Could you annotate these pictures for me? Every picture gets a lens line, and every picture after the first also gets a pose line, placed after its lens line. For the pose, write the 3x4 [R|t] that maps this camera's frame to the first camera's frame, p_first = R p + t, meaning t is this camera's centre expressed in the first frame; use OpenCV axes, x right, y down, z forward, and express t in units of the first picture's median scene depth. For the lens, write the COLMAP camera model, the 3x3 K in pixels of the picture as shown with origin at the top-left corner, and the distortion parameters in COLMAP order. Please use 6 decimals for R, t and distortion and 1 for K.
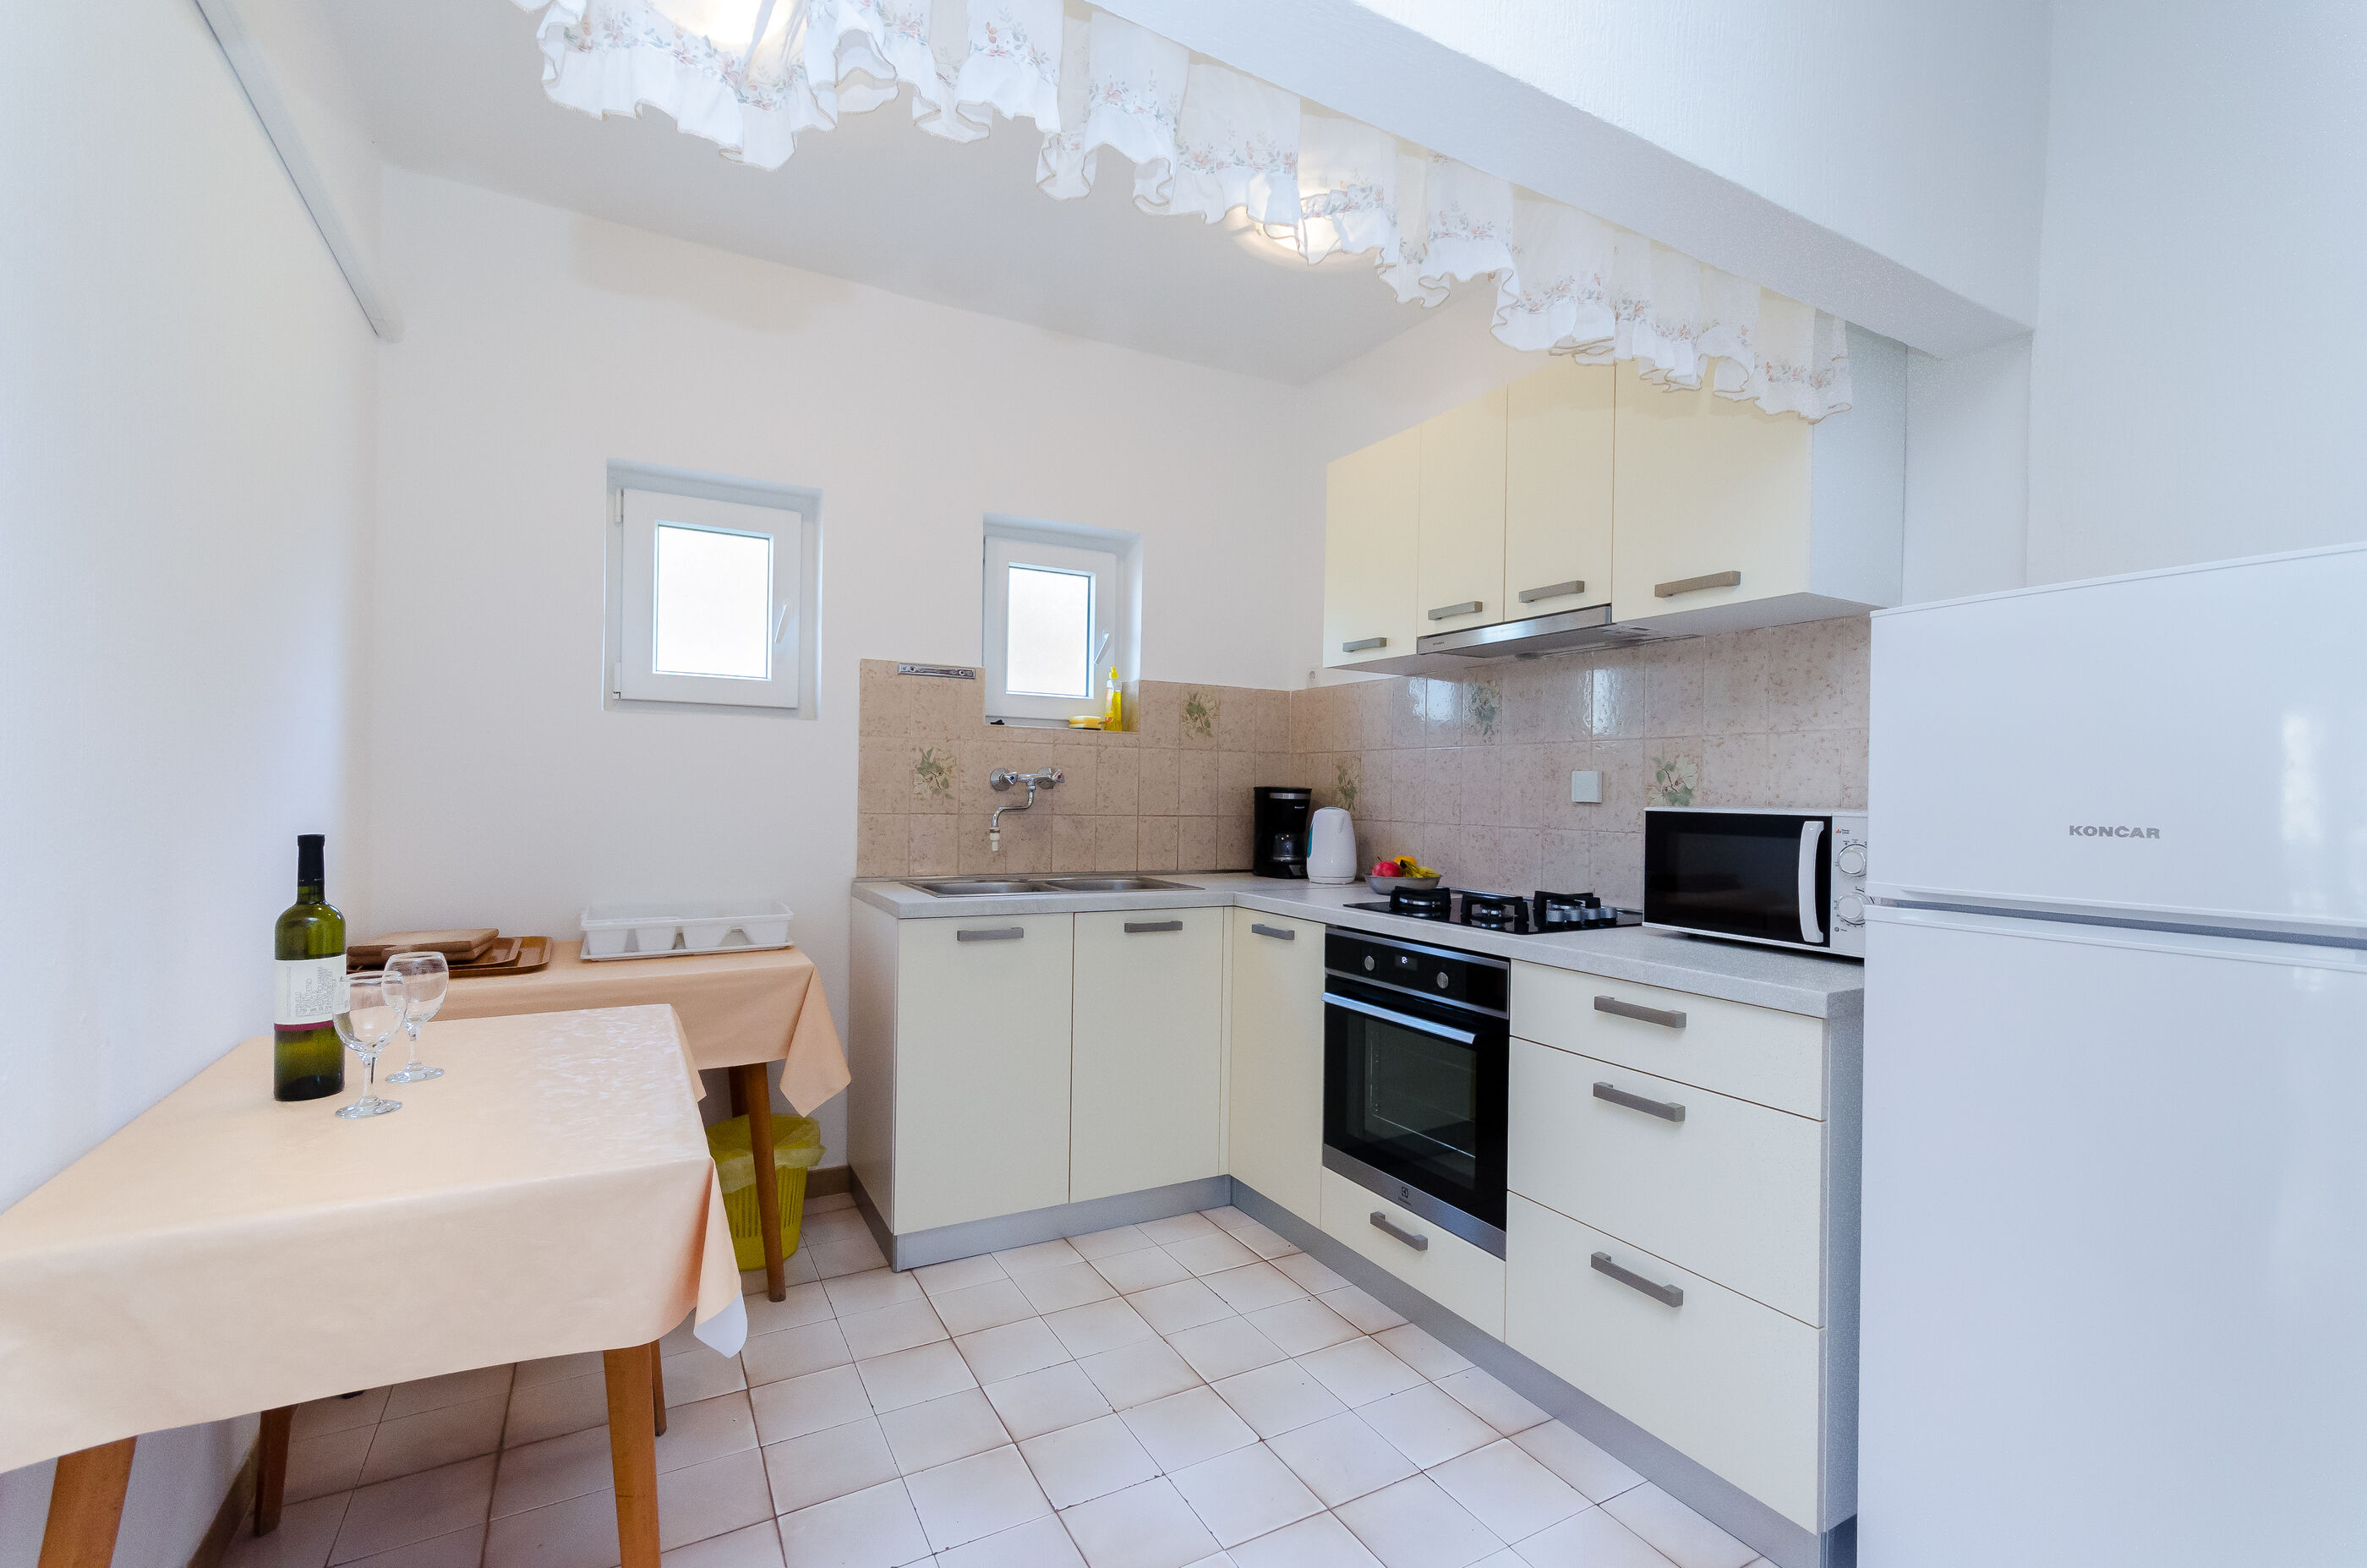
lens RADIAL K [[1023.0, 0, 1183.5], [0, 1023.0, 784.0], [0, 0, 1]] dist [0.000212, 0.000478]
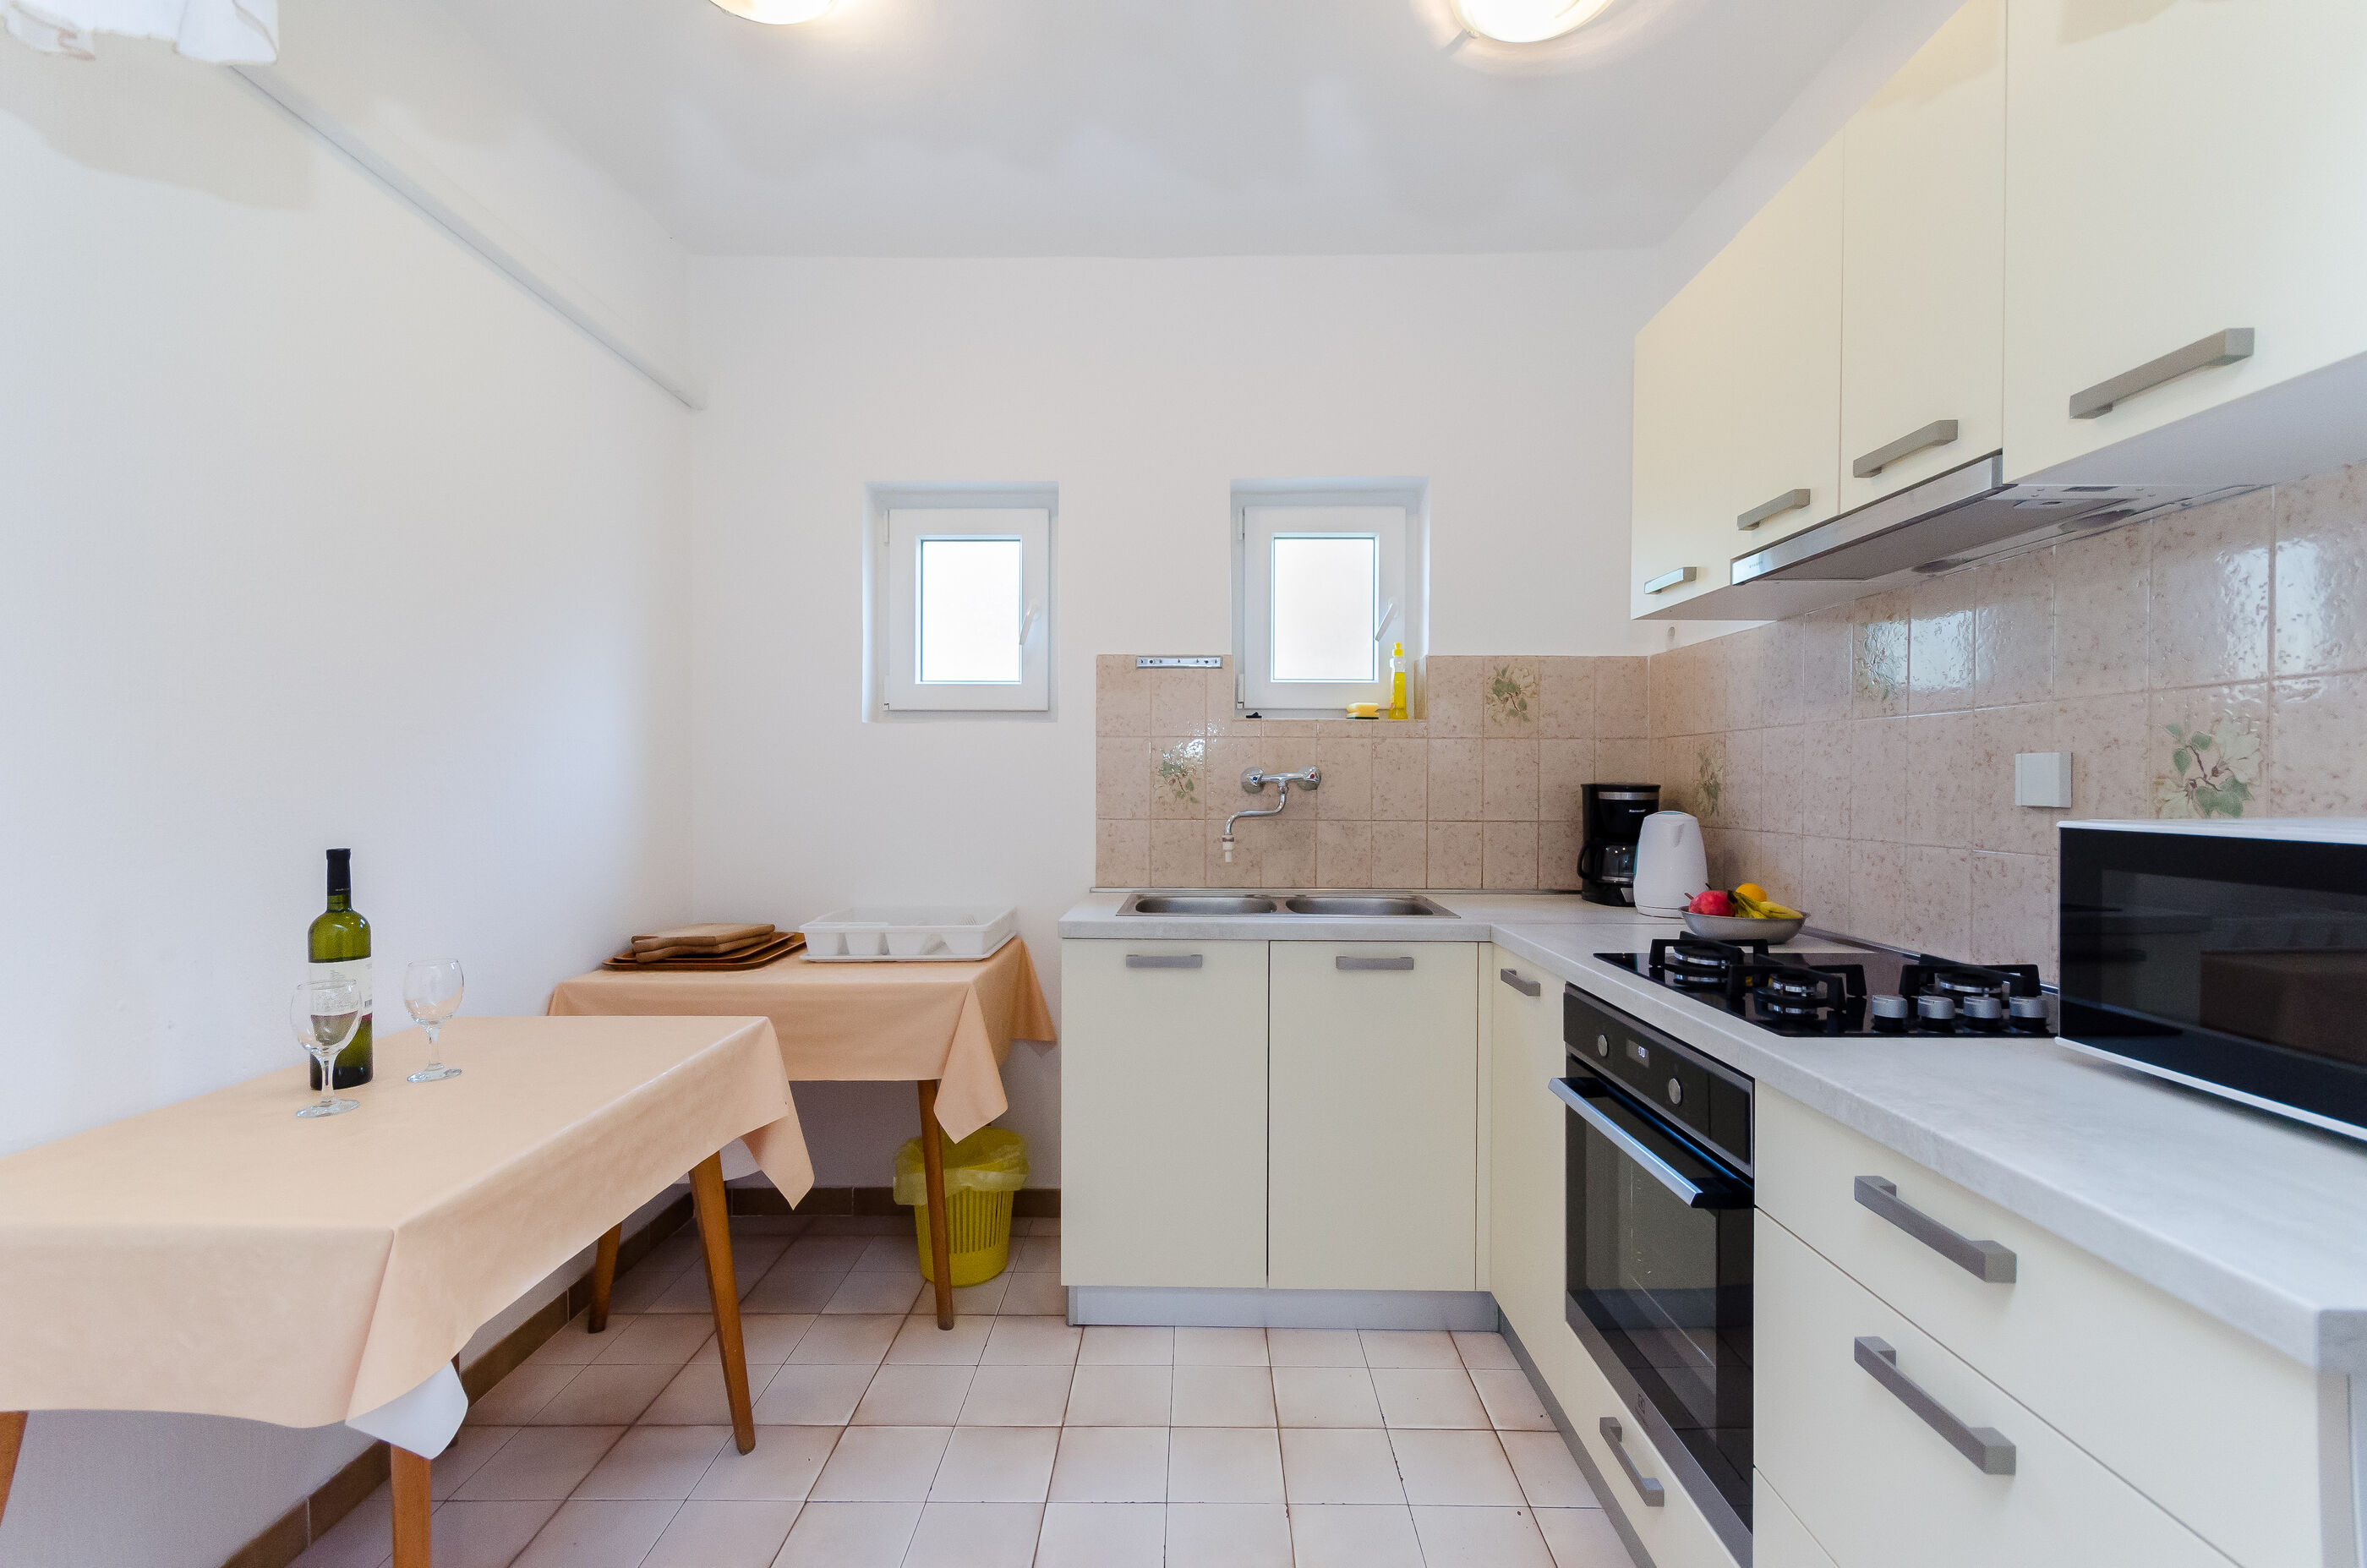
lens RADIAL K [[1023.0, 0, 1183.5], [0, 1023.0, 784.0], [0, 0, 1]] dist [0.000212, 0.000478]
pose [[0.872791, -0.013896, -0.487896, 0.215164], [0.016187, 0.999869, 0.000479, -0.002775], [0.487826, -0.008316, 0.872901, 0.216306]]
